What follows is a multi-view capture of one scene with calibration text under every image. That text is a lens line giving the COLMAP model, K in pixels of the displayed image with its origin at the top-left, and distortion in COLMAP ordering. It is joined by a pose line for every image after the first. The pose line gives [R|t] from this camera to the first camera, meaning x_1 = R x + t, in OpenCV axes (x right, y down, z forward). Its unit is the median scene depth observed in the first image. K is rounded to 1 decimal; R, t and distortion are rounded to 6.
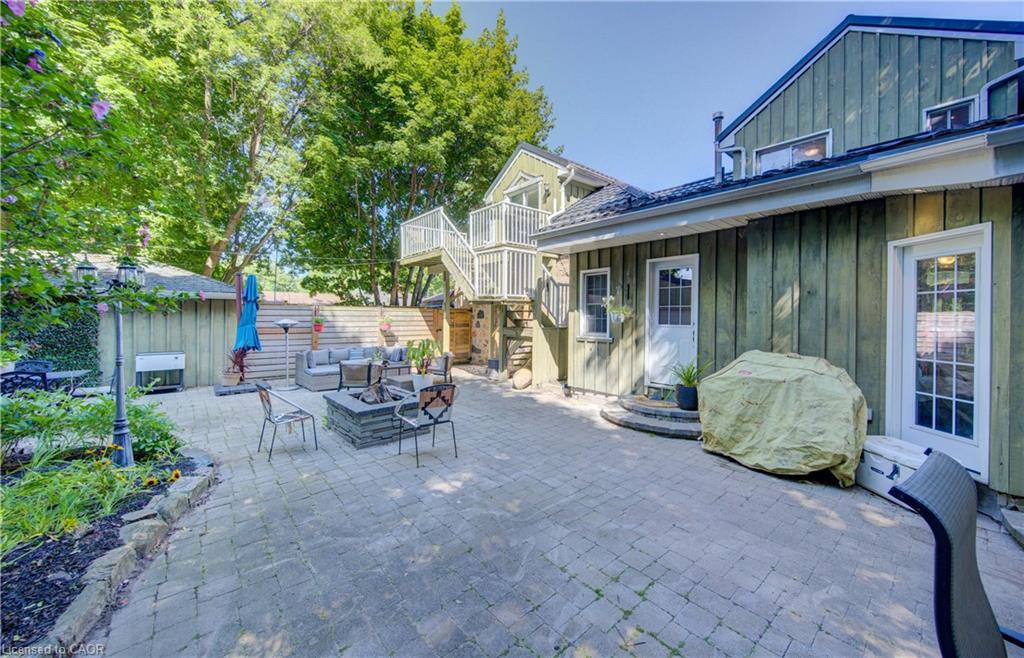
lens RADIAL K [[393.9, 0, 509.5], [0, 393.9, 317.1], [0, 0, 1]] dist [0.000066, 0.000031]
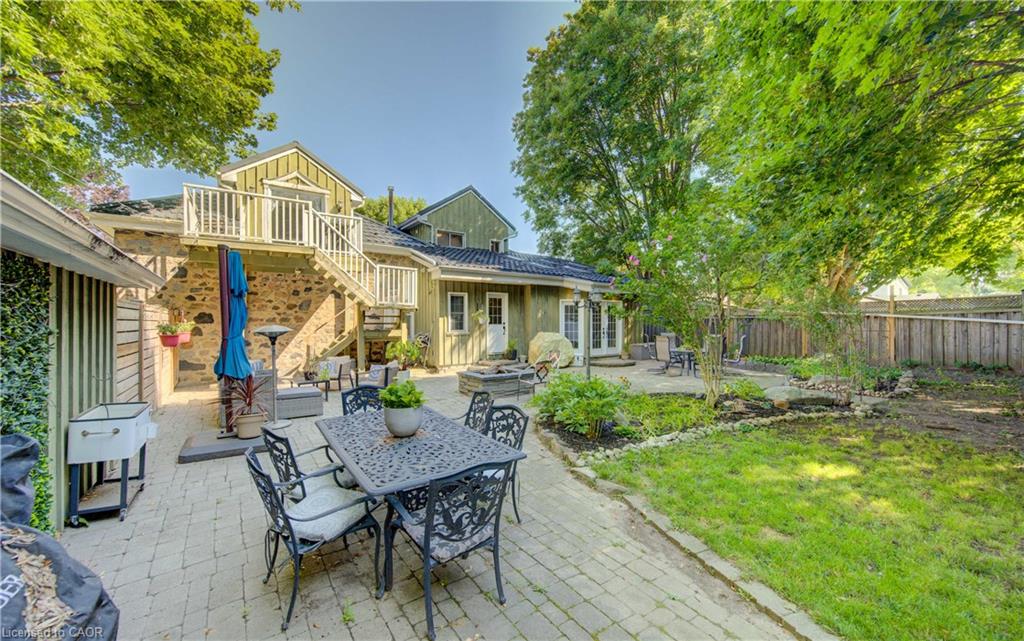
lens RADIAL K [[386.8, 0, 516.2], [0, 386.8, 326.6], [0, 0, 1]] dist [-0.000726, -0.000107]
pose [[0.086116, -0.017267, 0.996135, -1.464314], [0.003170, 0.999849, 0.017058, -0.003307], [-0.996280, 0.001689, 0.086158, 0.625158]]
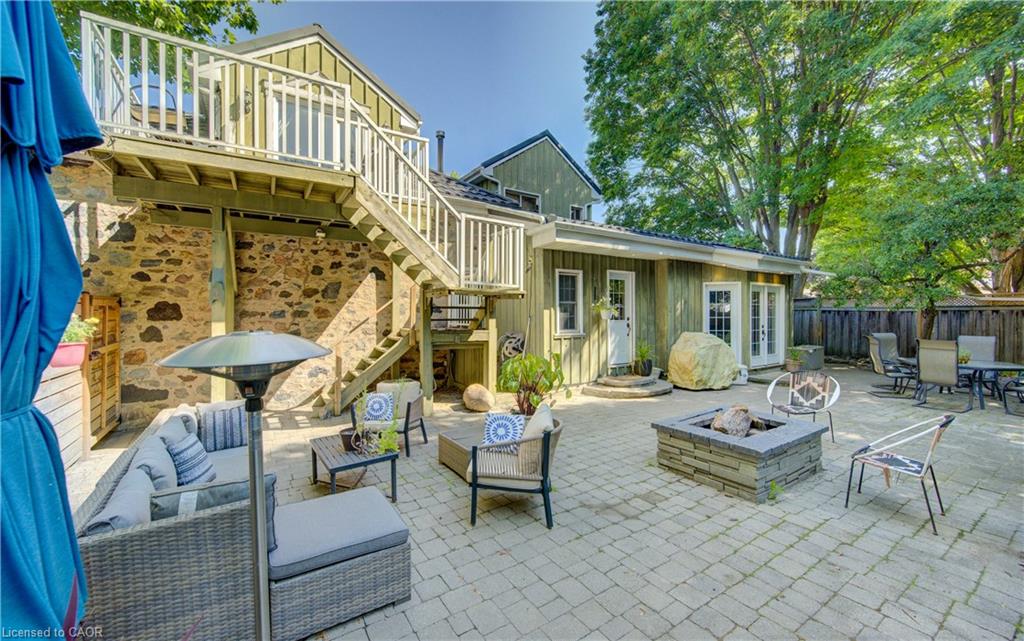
lens RADIAL K [[397.1, 0, 512.0], [0, 397.1, 320.5], [0, 0, 1]] dist [-0.002465, -0.000261]
pose [[0.133022, -0.015766, 0.990988, -0.889358], [0.006296, 0.999867, 0.015062, -0.002303], [-0.991093, 0.004235, 0.133104, 1.041323]]
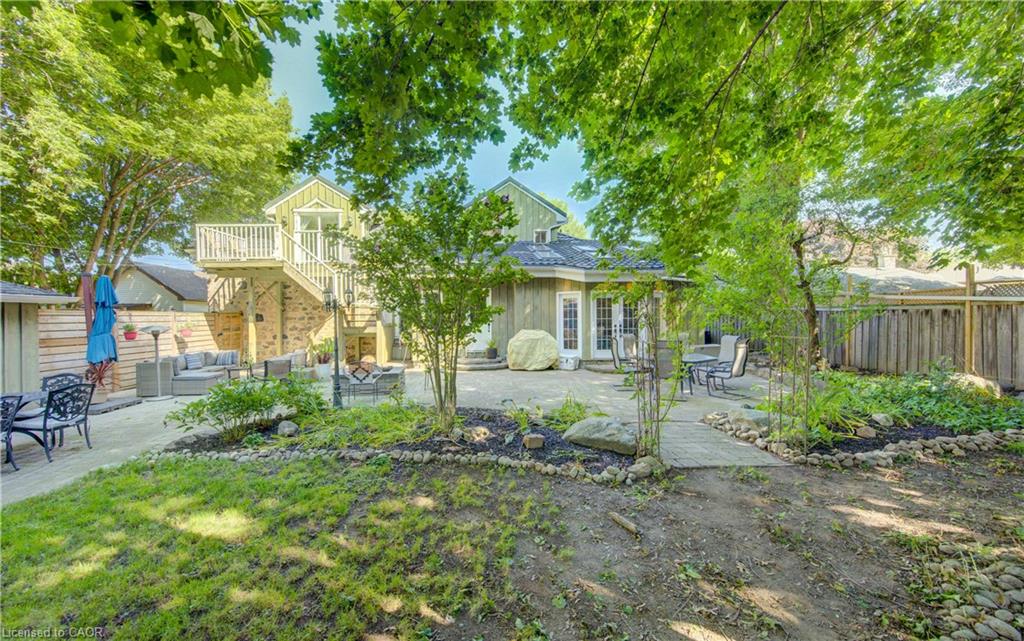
lens RADIAL K [[397.1, 0, 512.0], [0, 397.1, 320.5], [0, 0, 1]] dist [-0.002465, -0.000261]
pose [[0.576919, -0.020882, 0.816534, -1.035427], [0.014882, 0.999776, 0.015054, -0.010885], [-0.816666, 0.003467, 0.577100, -0.301337]]
